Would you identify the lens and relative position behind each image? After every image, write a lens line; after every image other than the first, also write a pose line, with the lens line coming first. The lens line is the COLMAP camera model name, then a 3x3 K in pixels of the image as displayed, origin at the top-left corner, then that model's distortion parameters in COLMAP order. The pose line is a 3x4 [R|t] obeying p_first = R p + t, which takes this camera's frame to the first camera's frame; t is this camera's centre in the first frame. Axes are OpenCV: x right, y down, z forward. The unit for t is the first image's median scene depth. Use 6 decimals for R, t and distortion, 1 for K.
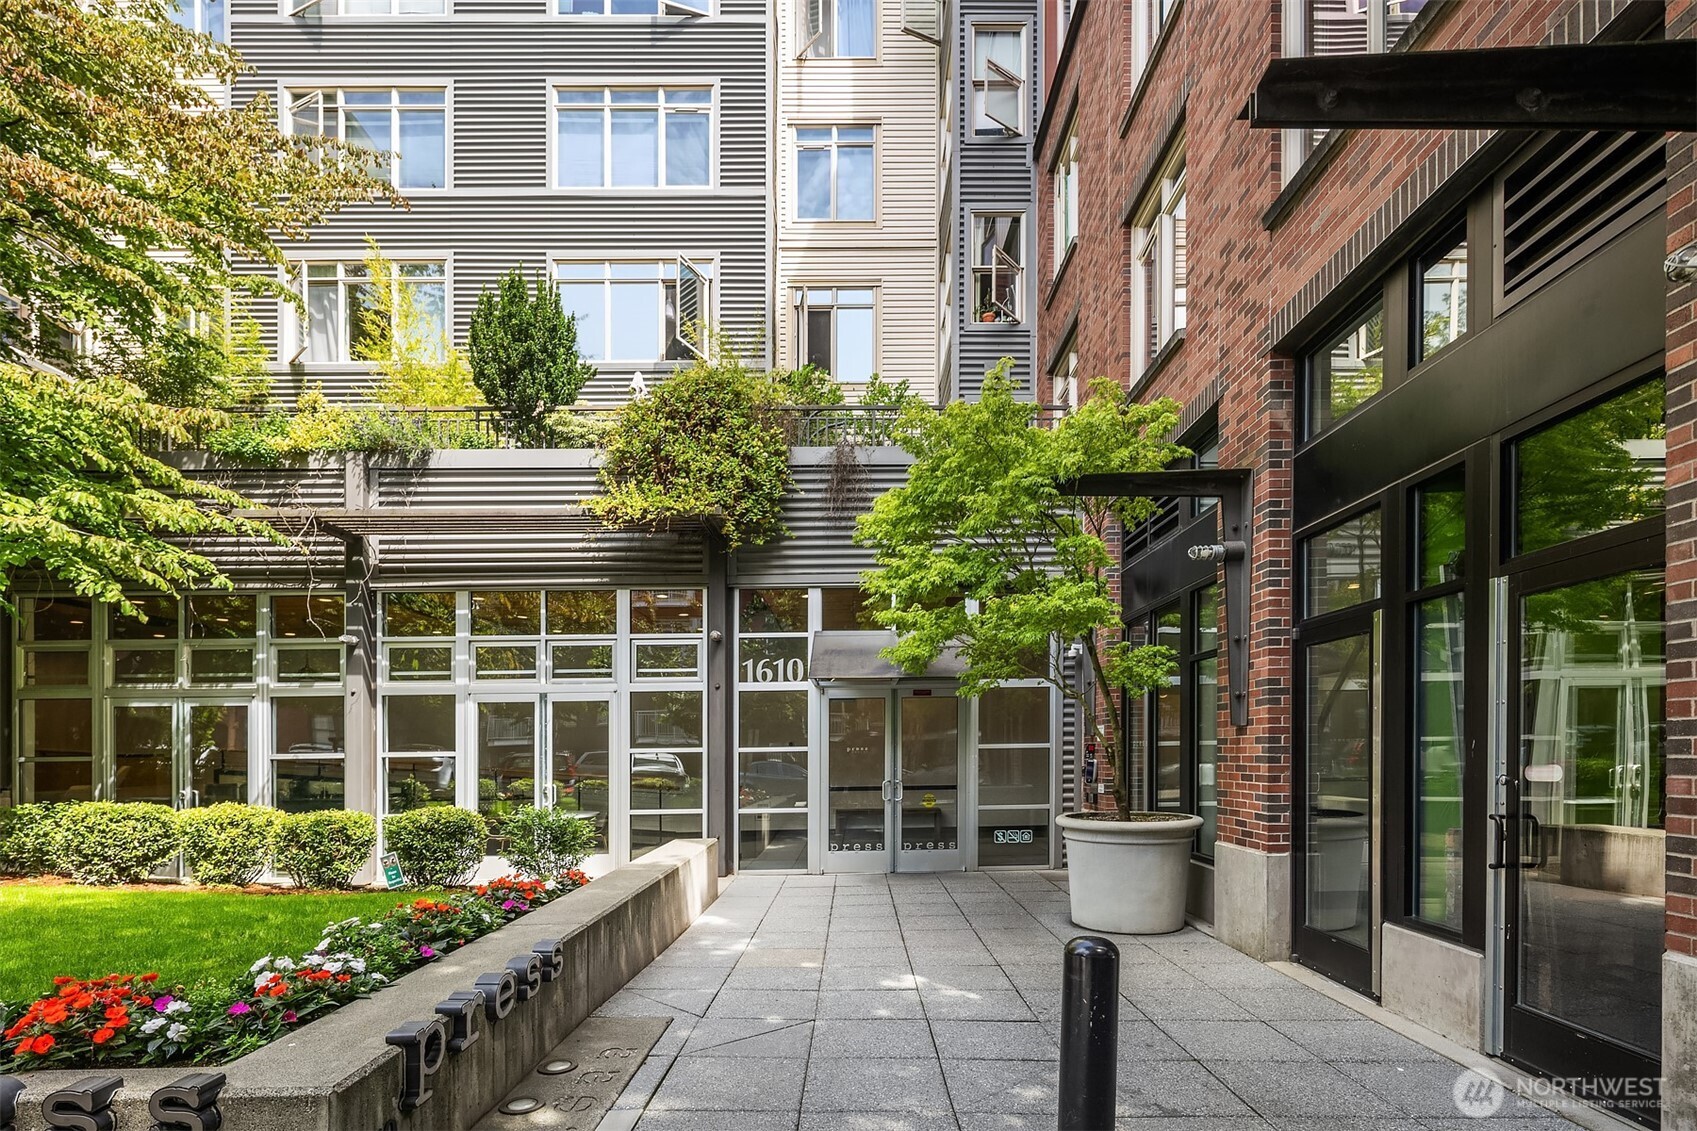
lens RADIAL K [[850.4, 0, 848.7], [0, 850.4, 577.5], [0, 0, 1]] dist [-0.000447, -0.000338]
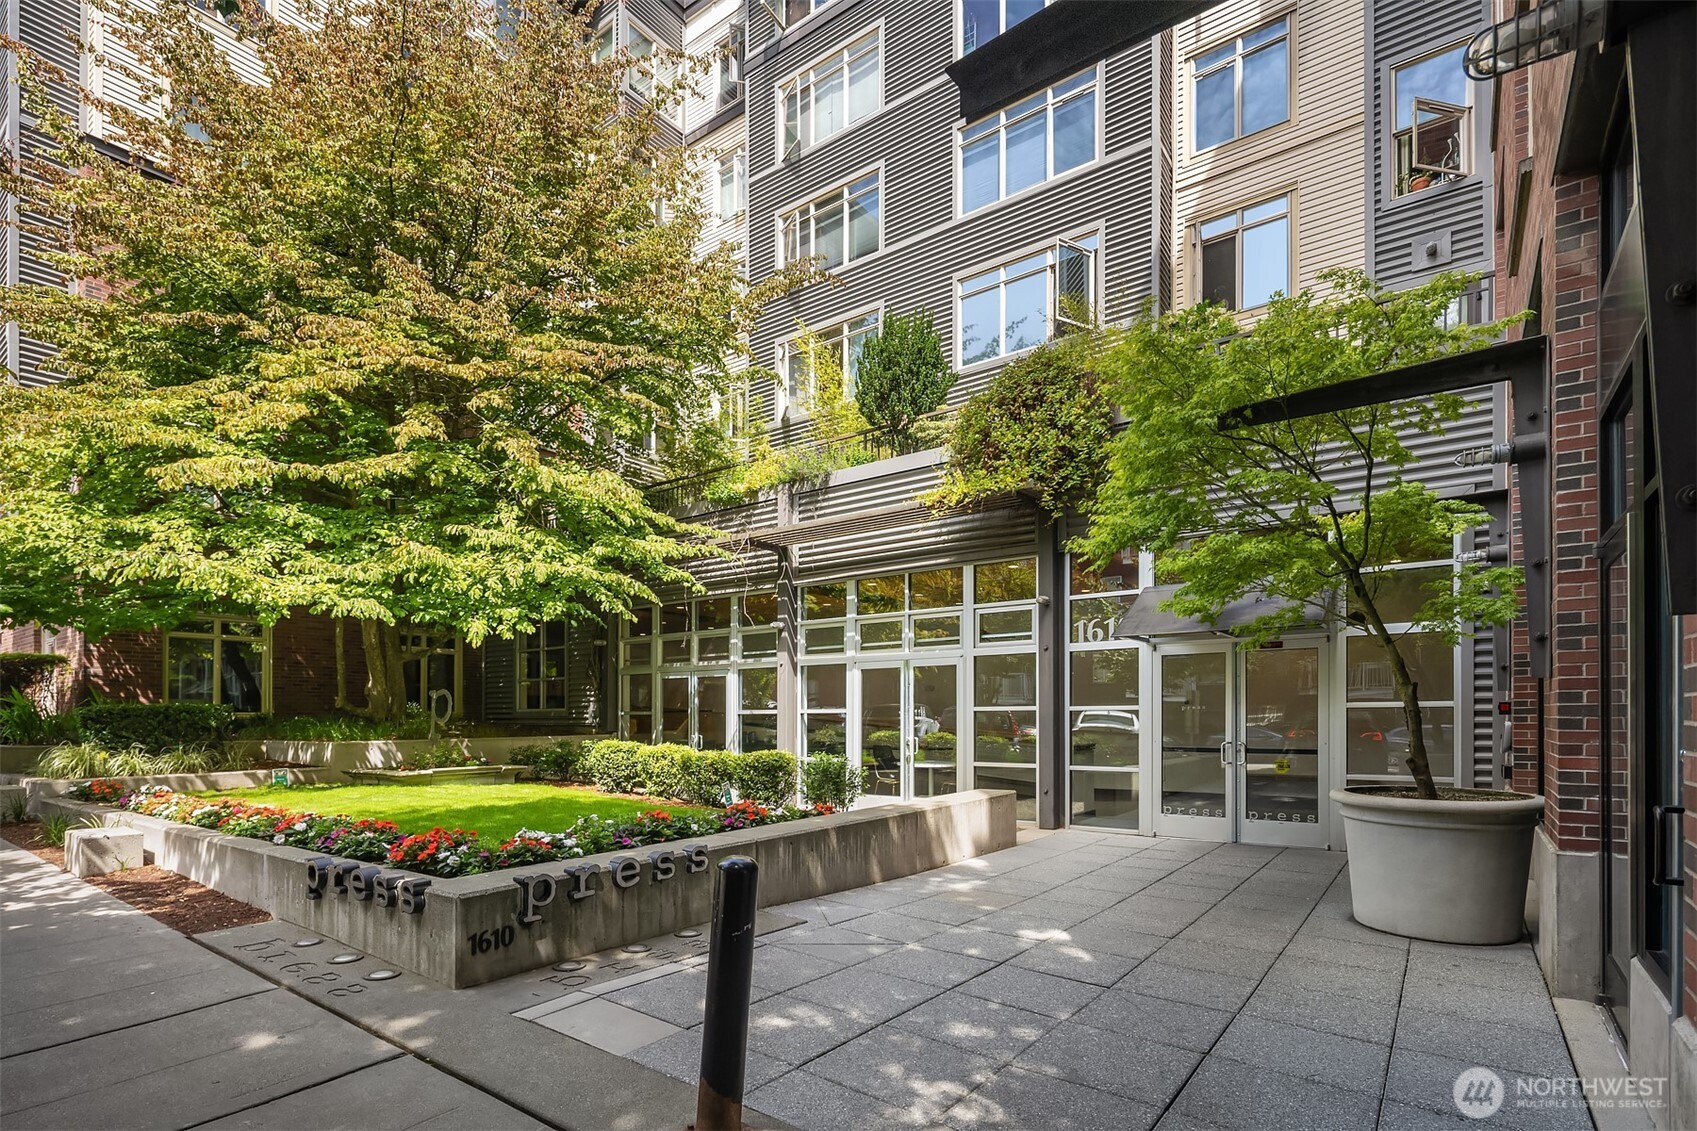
lens RADIAL K [[820.2, 0, 837.3], [0, 820.2, 500.1], [0, 0, 1]] dist [0.000800, -0.000758]
pose [[0.780822, -0.151097, -0.606207, 0.288088], [0.122140, 0.988509, -0.089064, 0.003882], [0.612698, -0.004499, 0.790304, 0.025372]]
